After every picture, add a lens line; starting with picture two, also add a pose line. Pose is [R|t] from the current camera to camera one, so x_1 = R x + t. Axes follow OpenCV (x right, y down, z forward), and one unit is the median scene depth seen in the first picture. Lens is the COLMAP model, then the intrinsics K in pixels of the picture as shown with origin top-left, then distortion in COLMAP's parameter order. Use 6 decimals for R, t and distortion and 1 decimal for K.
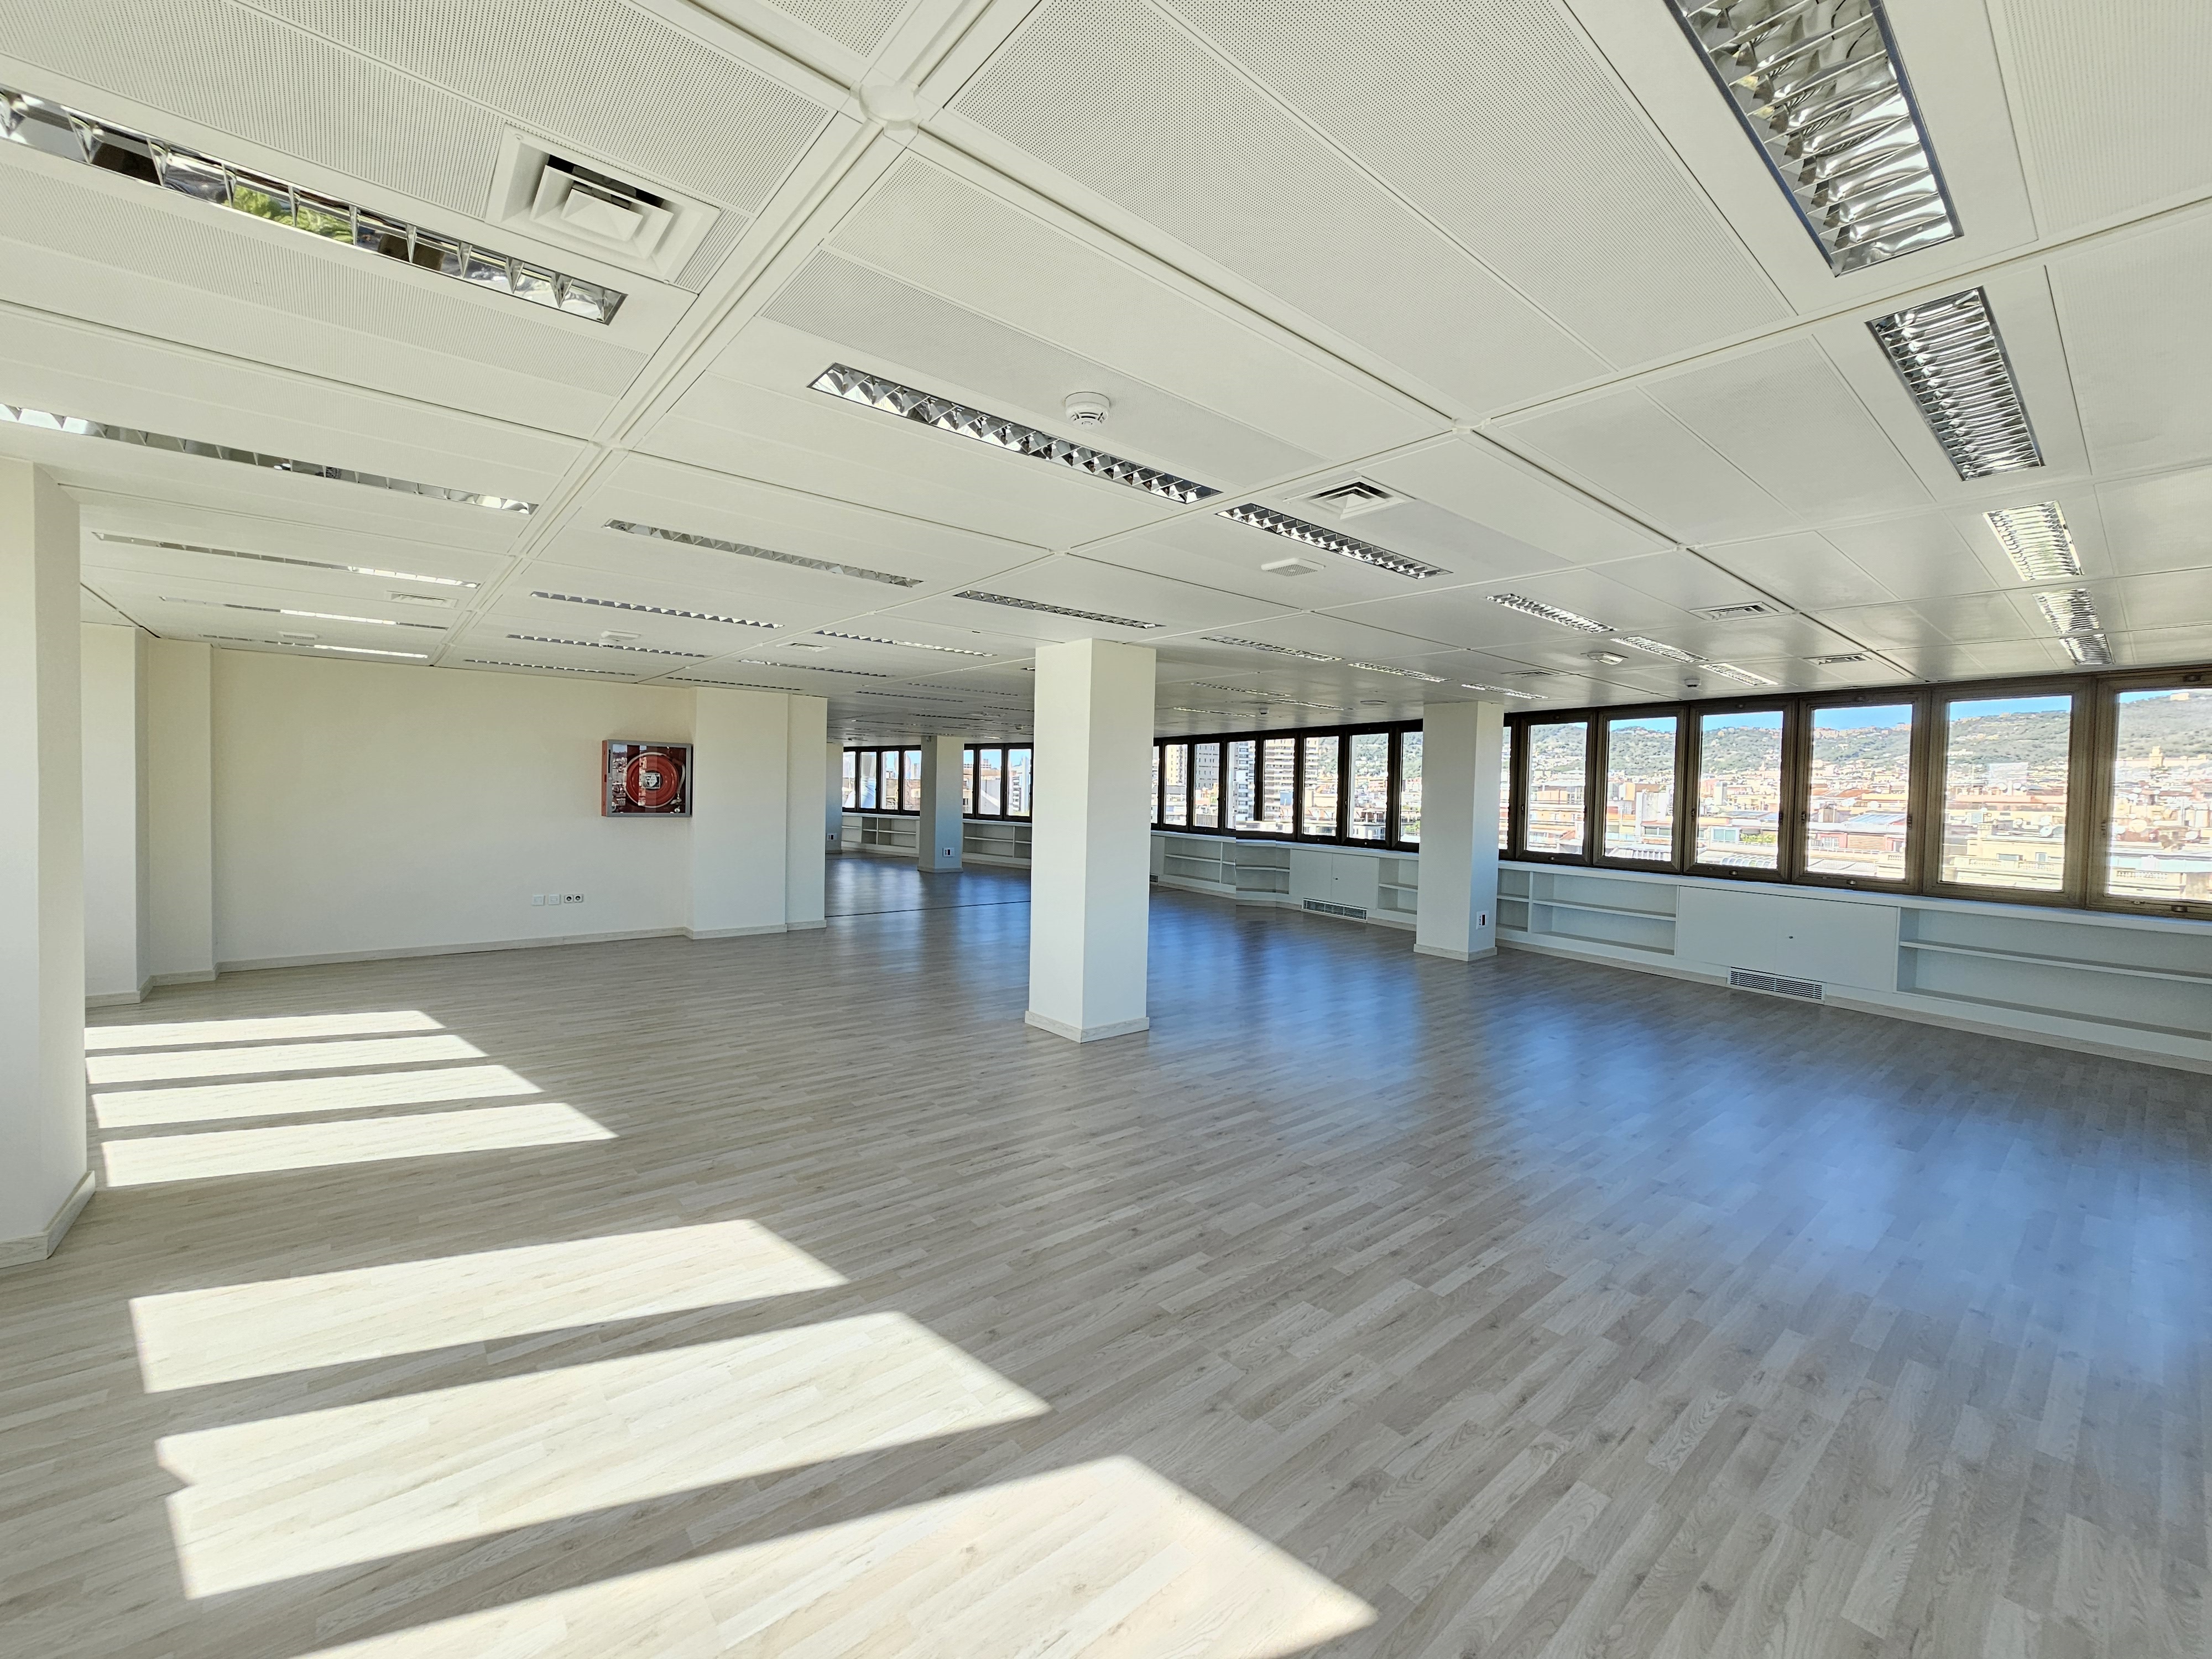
lens RADIAL K [[908.0, 0, 1121.8], [0, 908.0, 818.0], [0, 0, 1]] dist [-0.000493, -0.000052]
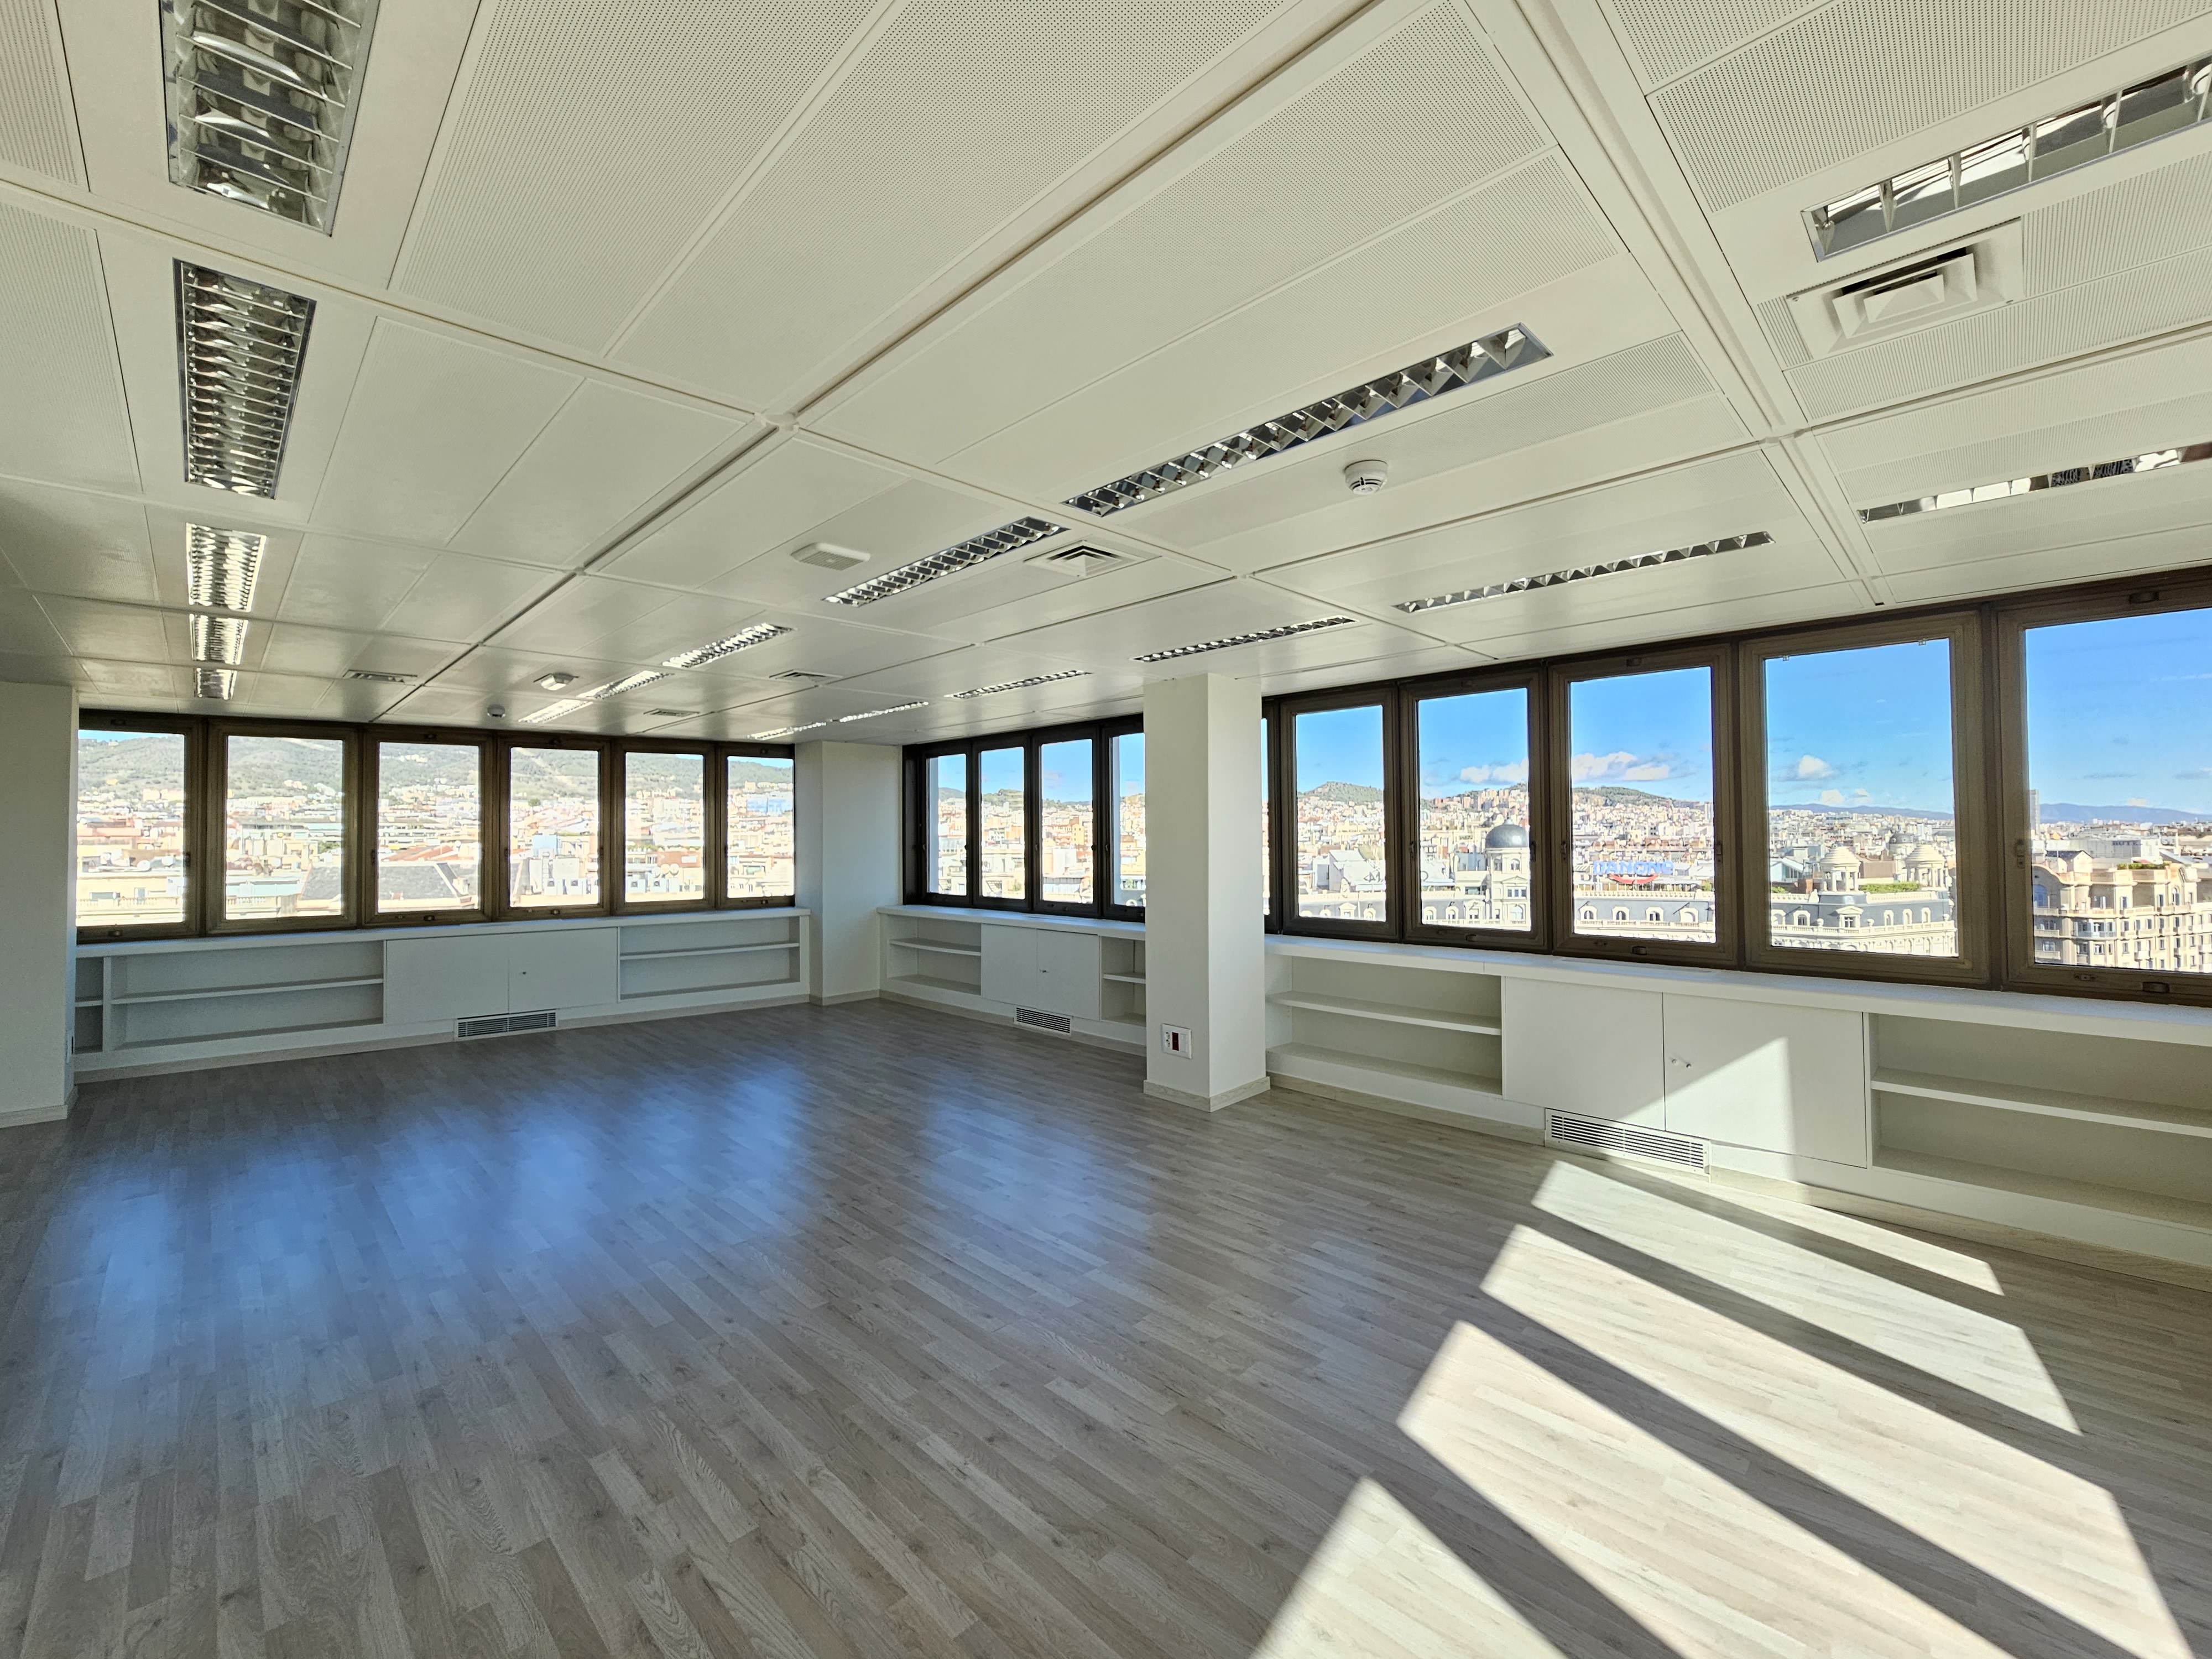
lens RADIAL K [[908.4, 0, 1115.5], [0, 908.4, 820.8], [0, 0, 1]] dist [-0.001615, -0.000225]
pose [[-0.082650, -0.003835, 0.996571, -0.568013], [0.035381, 0.999351, 0.006780, -0.036838], [-0.995950, 0.035820, -0.082460, 0.740820]]
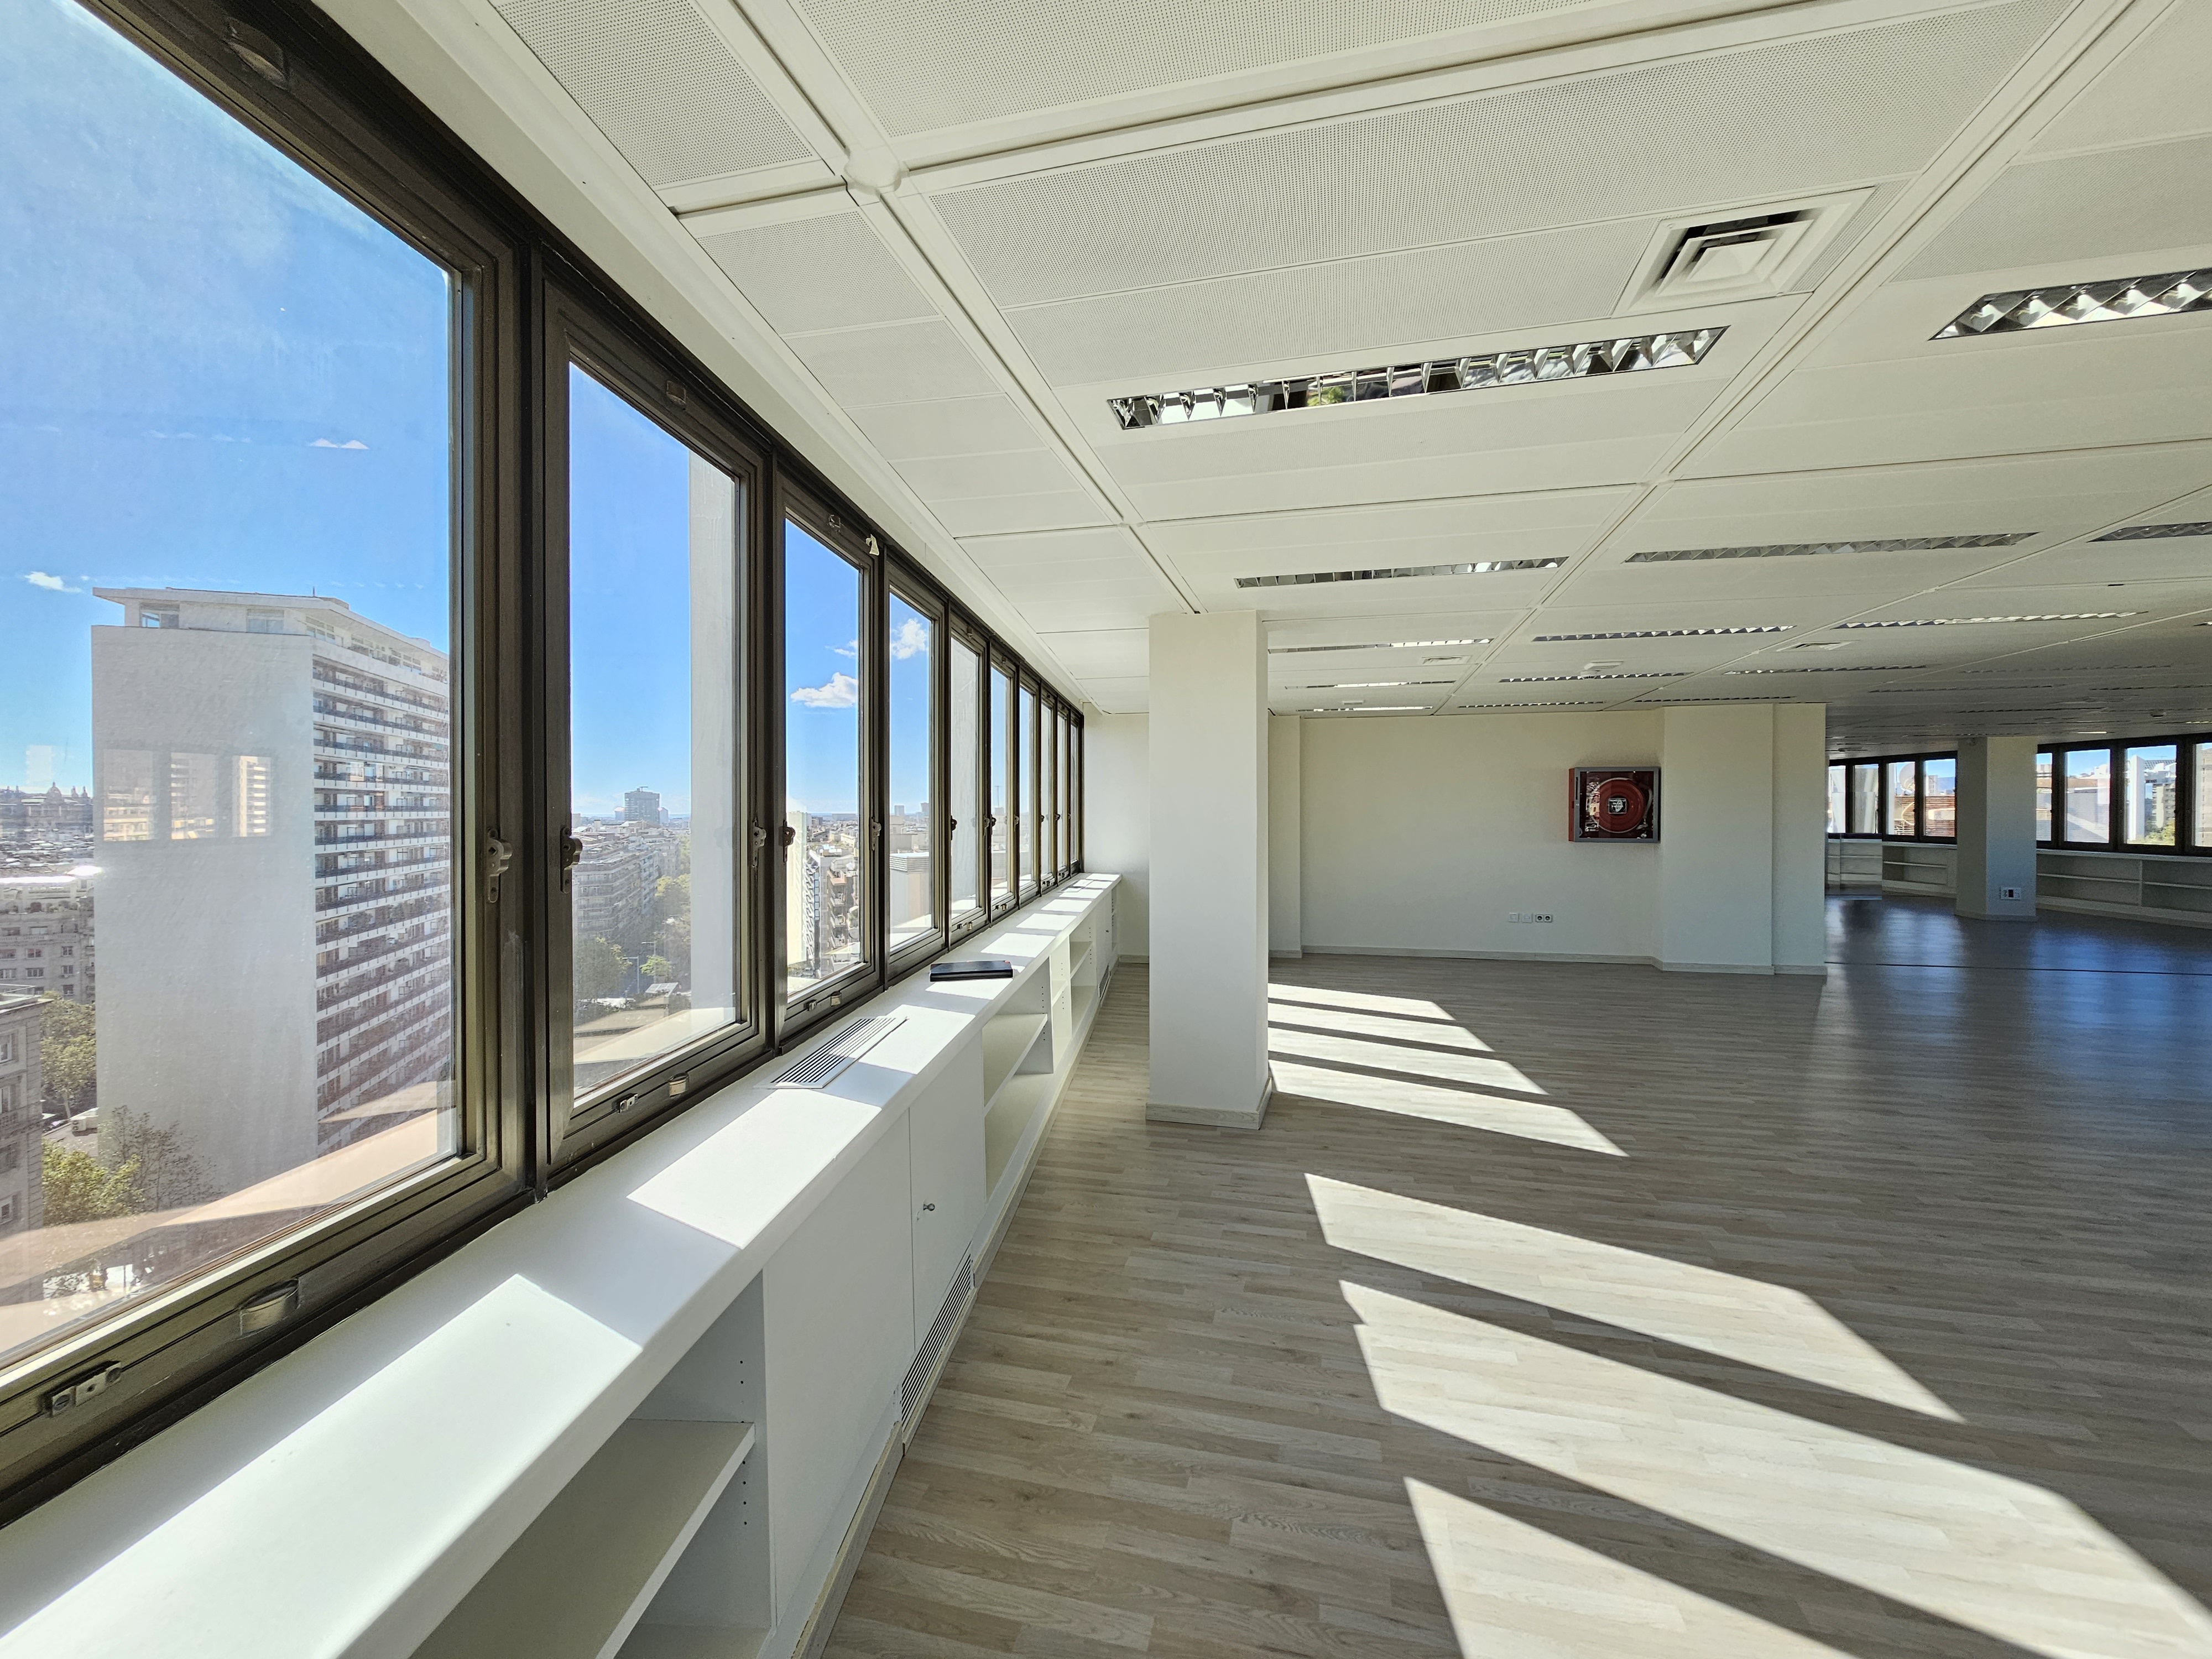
lens RADIAL K [[906.0, 0, 1121.4], [0, 906.0, 820.4], [0, 0, 1]] dist [-0.001102, -0.000159]
pose [[0.582822, -0.013095, -0.812494, -0.054335], [-0.008027, 0.999729, -0.021871, 0.001493], [0.812560, 0.019269, 0.582559, -0.057010]]
